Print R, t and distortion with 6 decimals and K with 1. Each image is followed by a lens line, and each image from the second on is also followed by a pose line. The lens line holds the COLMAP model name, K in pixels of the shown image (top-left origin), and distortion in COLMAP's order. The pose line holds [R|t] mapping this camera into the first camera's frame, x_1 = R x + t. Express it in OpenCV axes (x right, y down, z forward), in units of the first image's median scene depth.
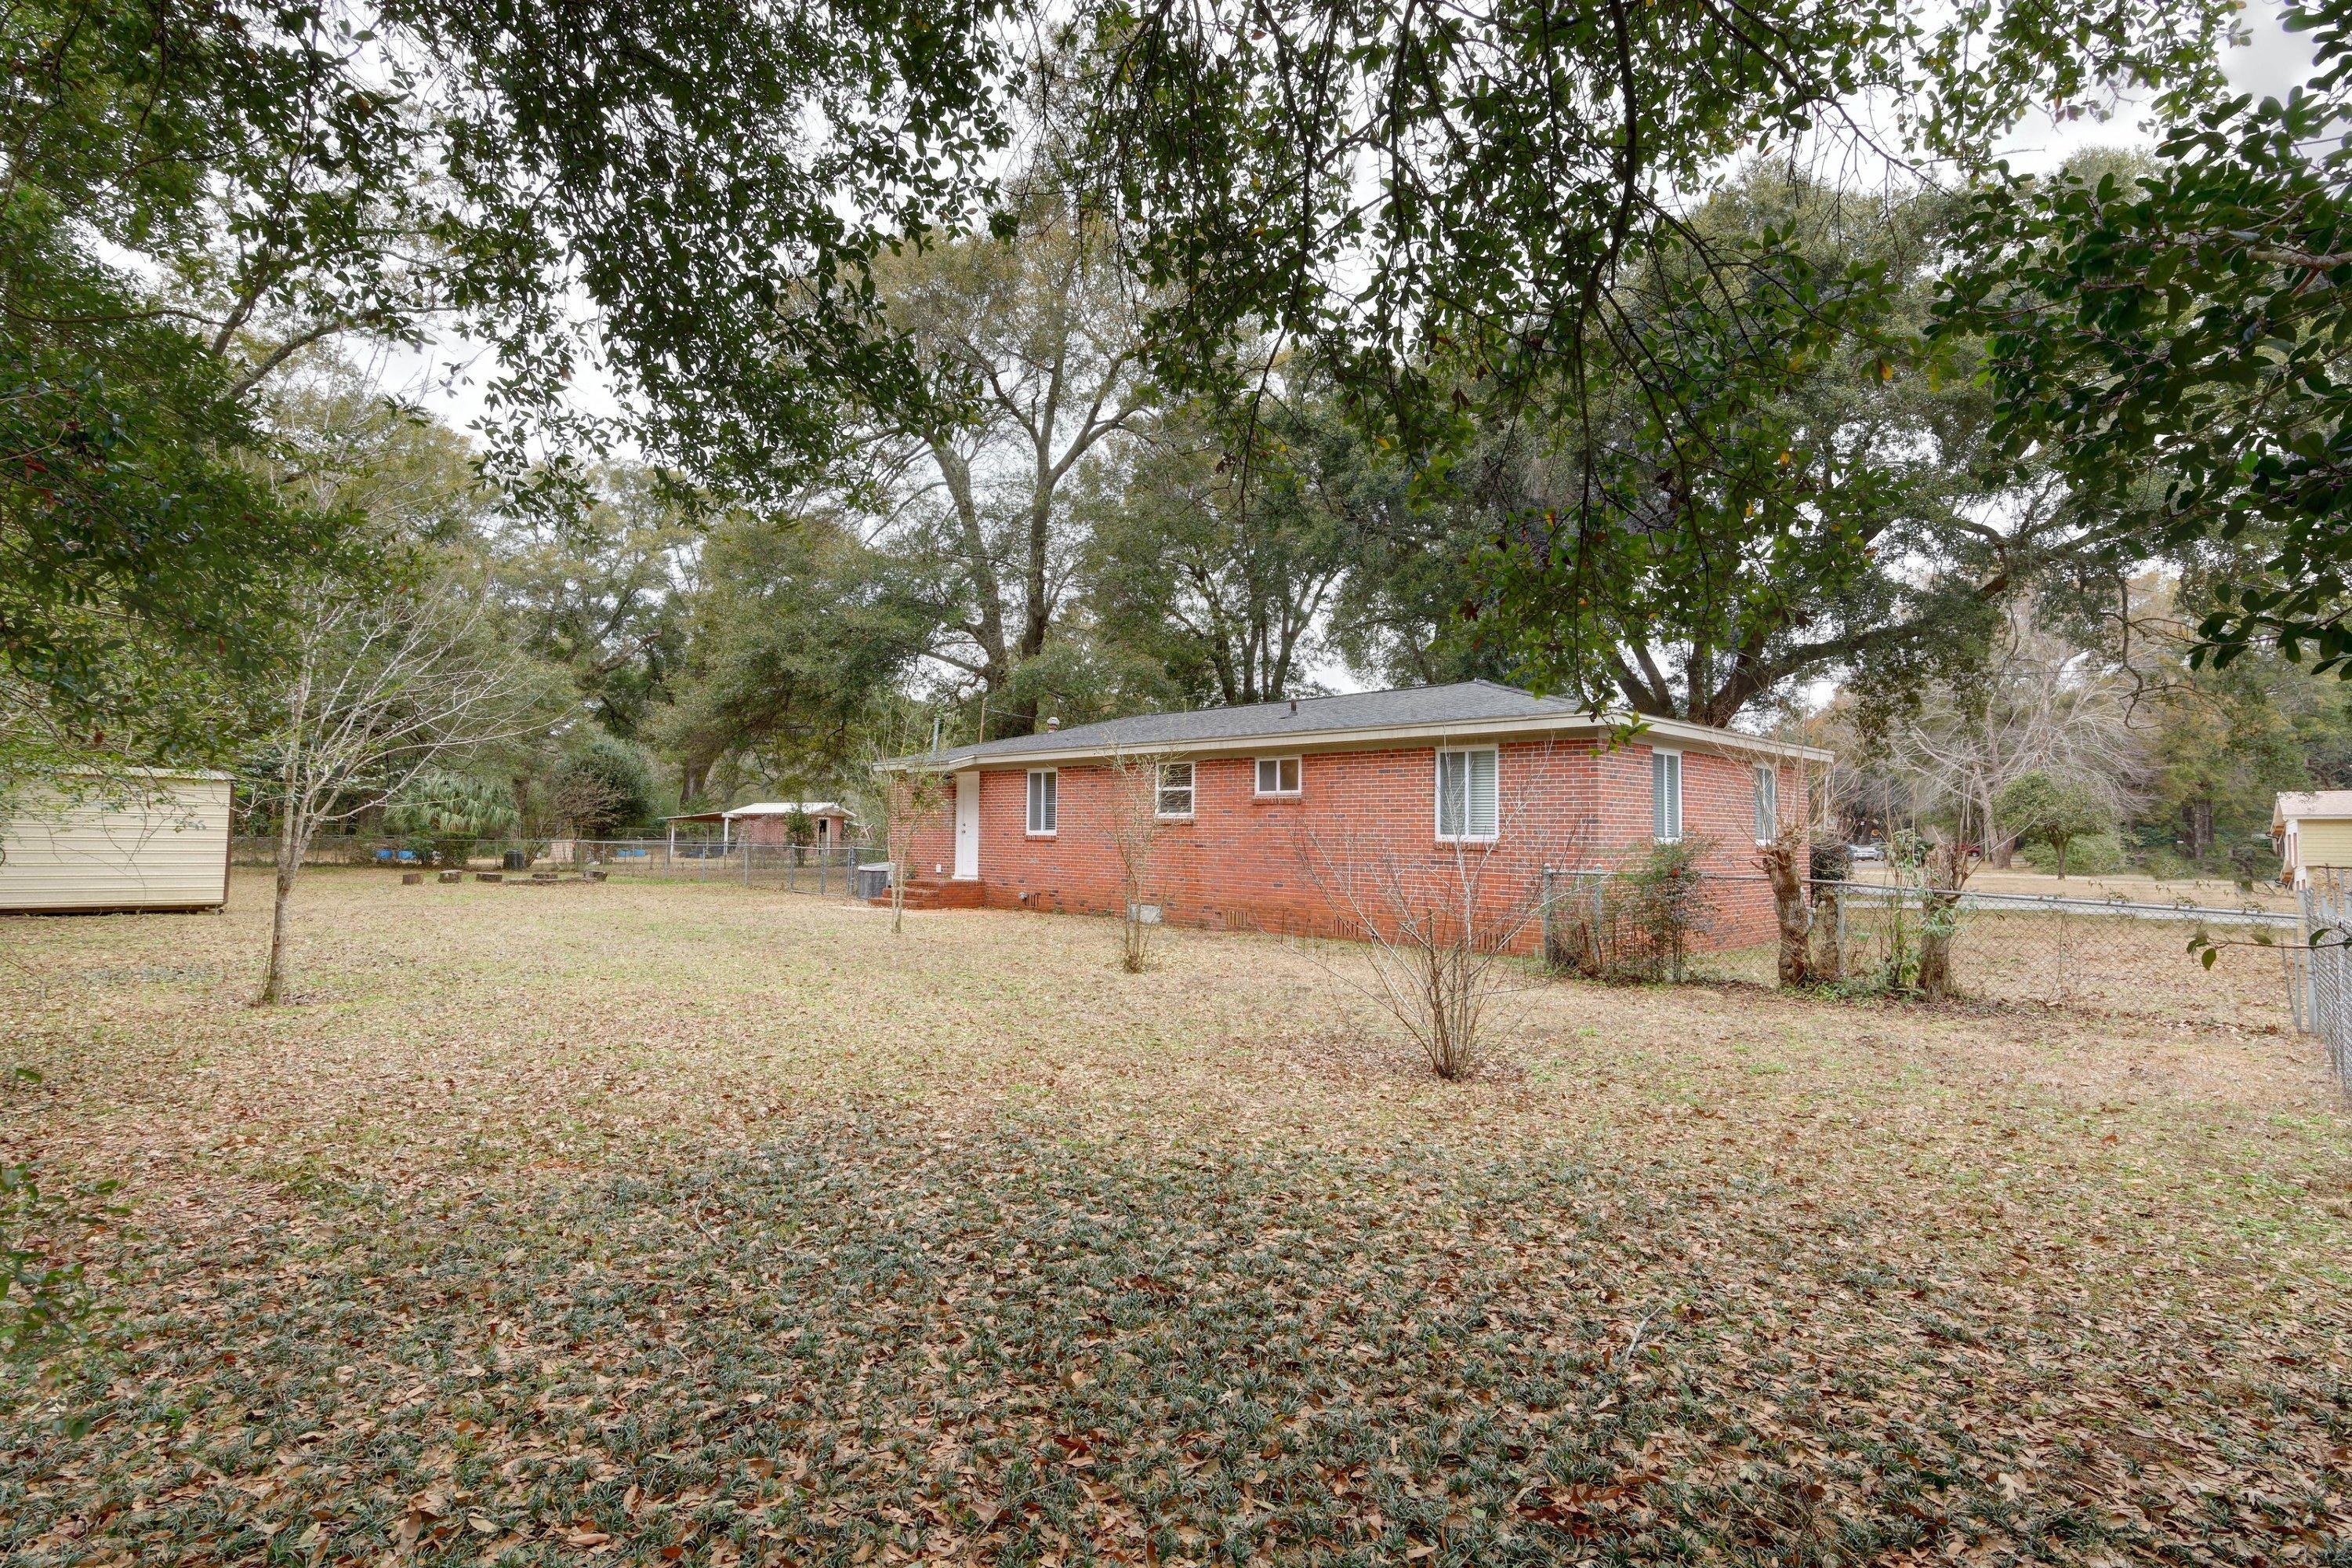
lens RADIAL K [[1143.2, 0, 1183.7], [0, 1143.2, 791.2], [0, 0, 1]] dist [0.001407, -0.000272]
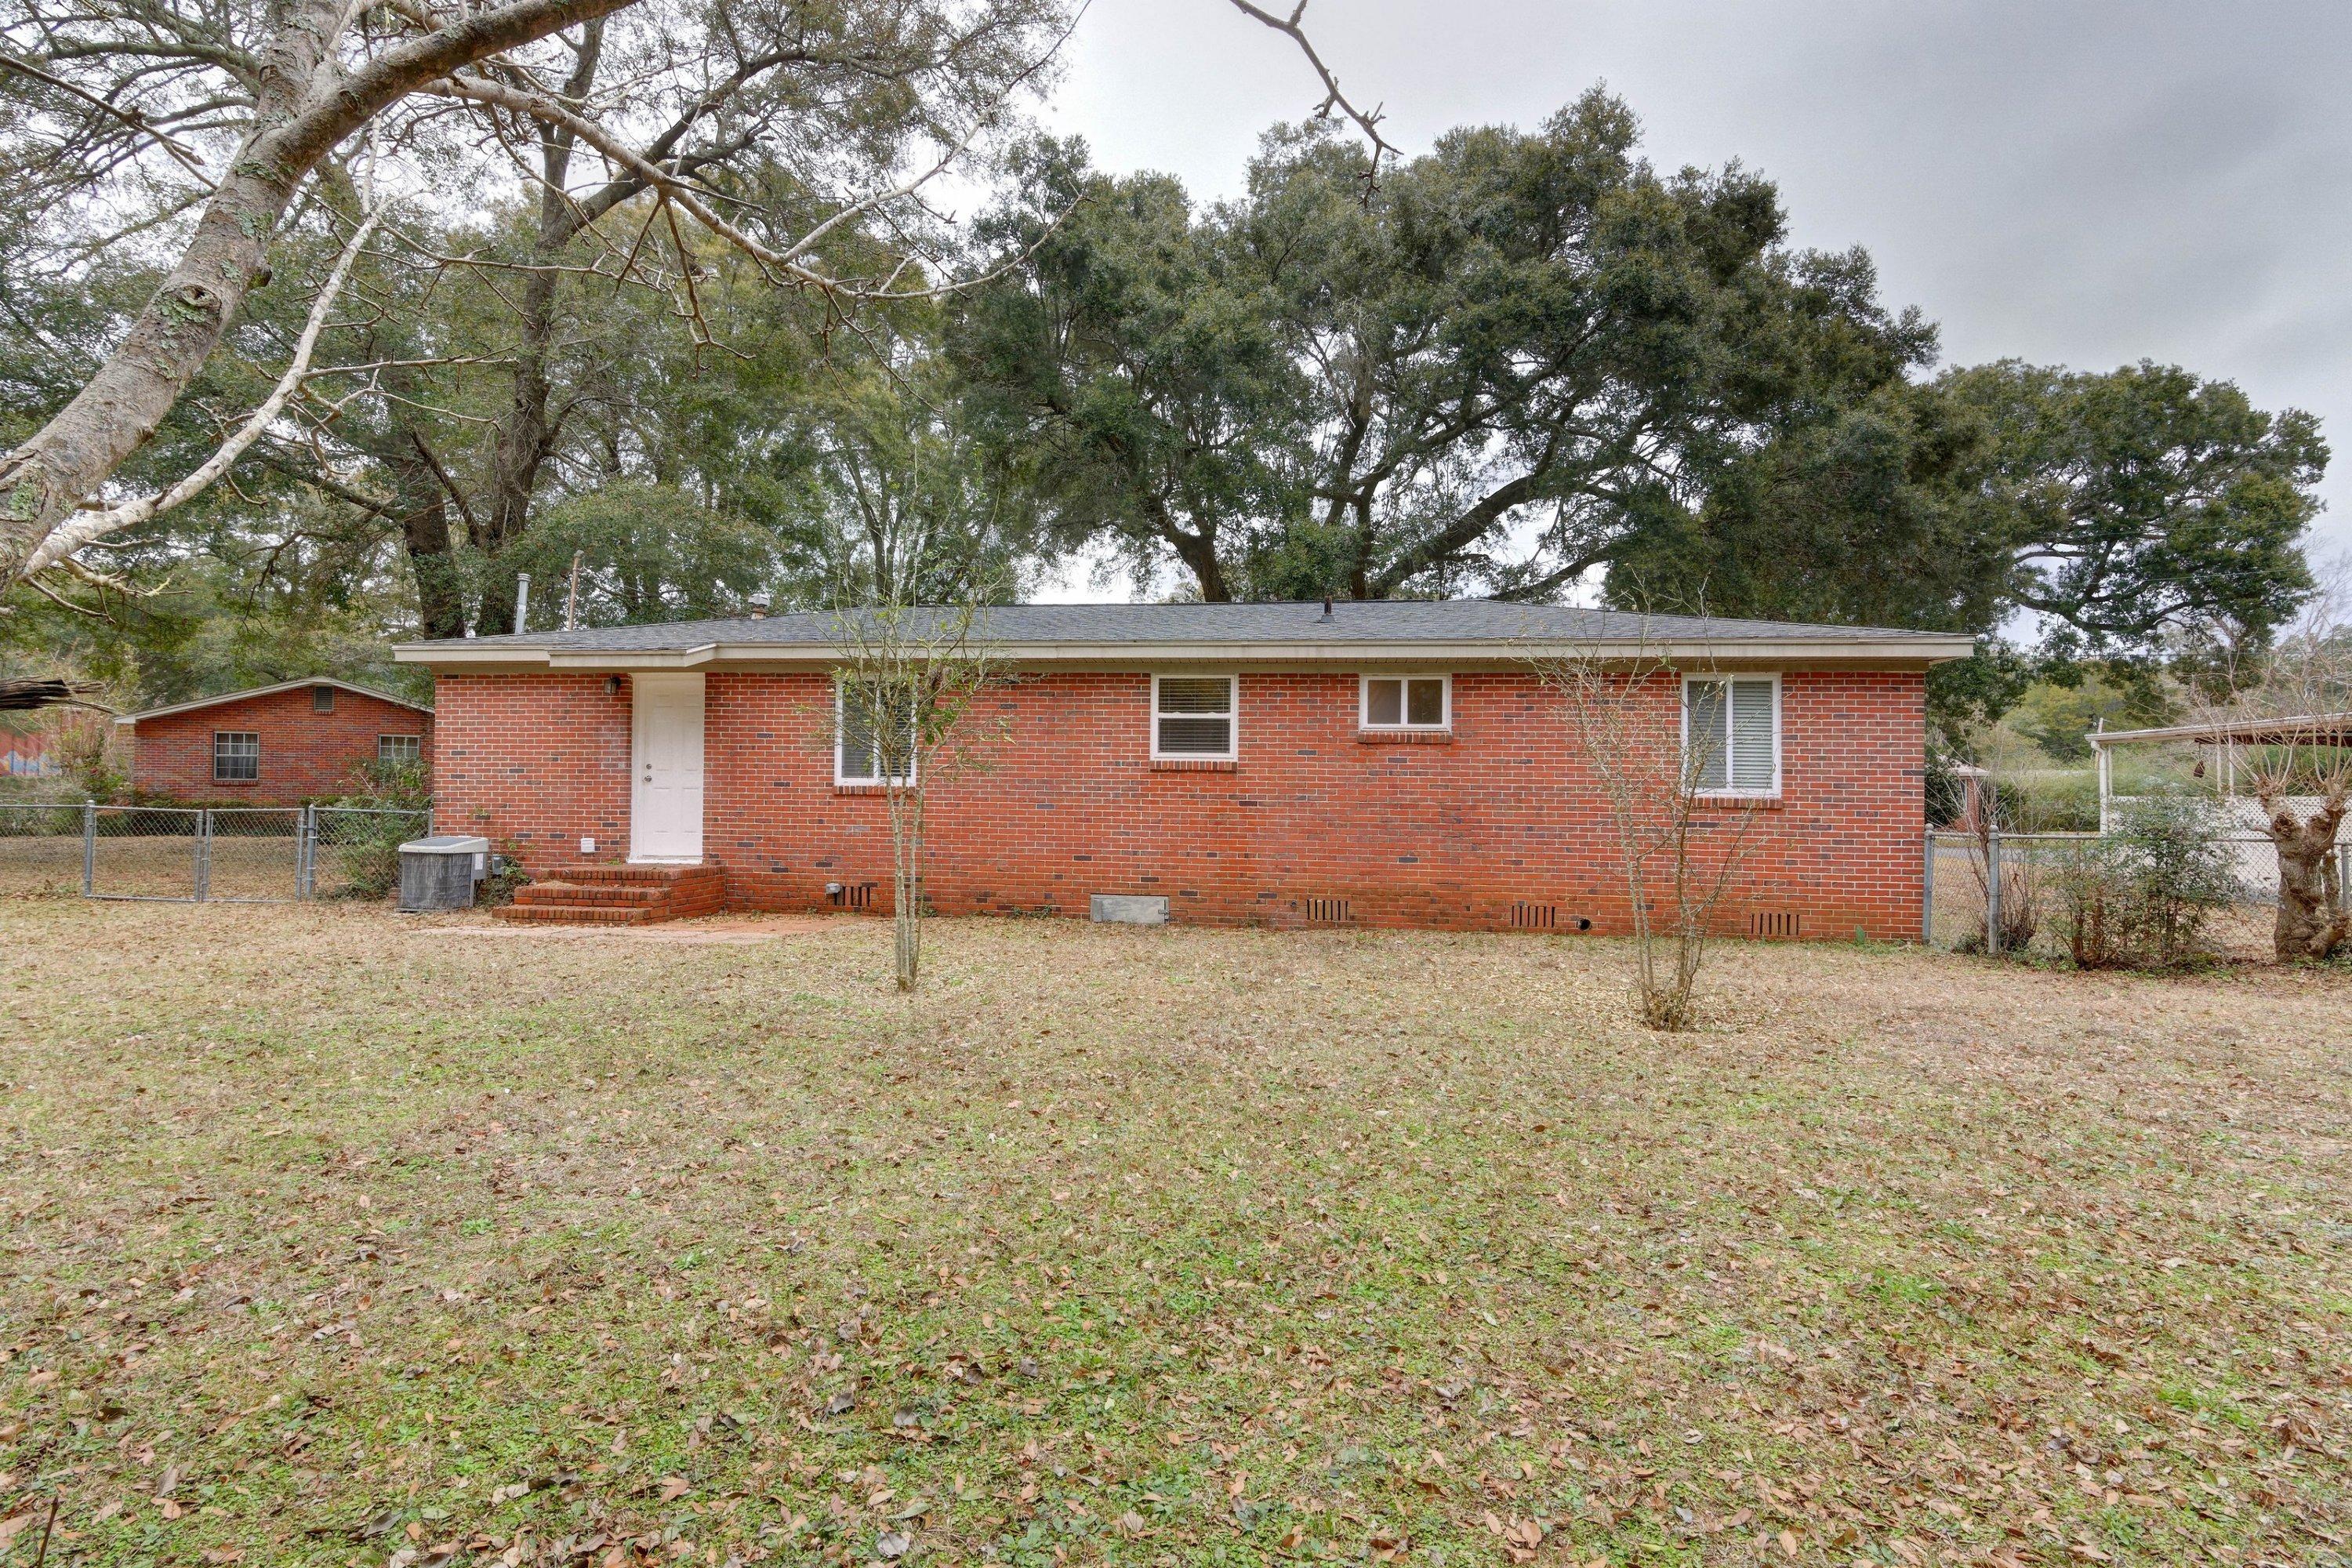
lens RADIAL K [[1143.2, 0, 1171.4], [0, 1143.2, 776.7], [0, 0, 1]] dist [0.001407, -0.000272]
pose [[0.786049, 0.003228, 0.618155, -0.450999], [-0.026595, 0.999237, 0.028601, 0.015344], [-0.617591, -0.038922, 0.785536, 0.529483]]
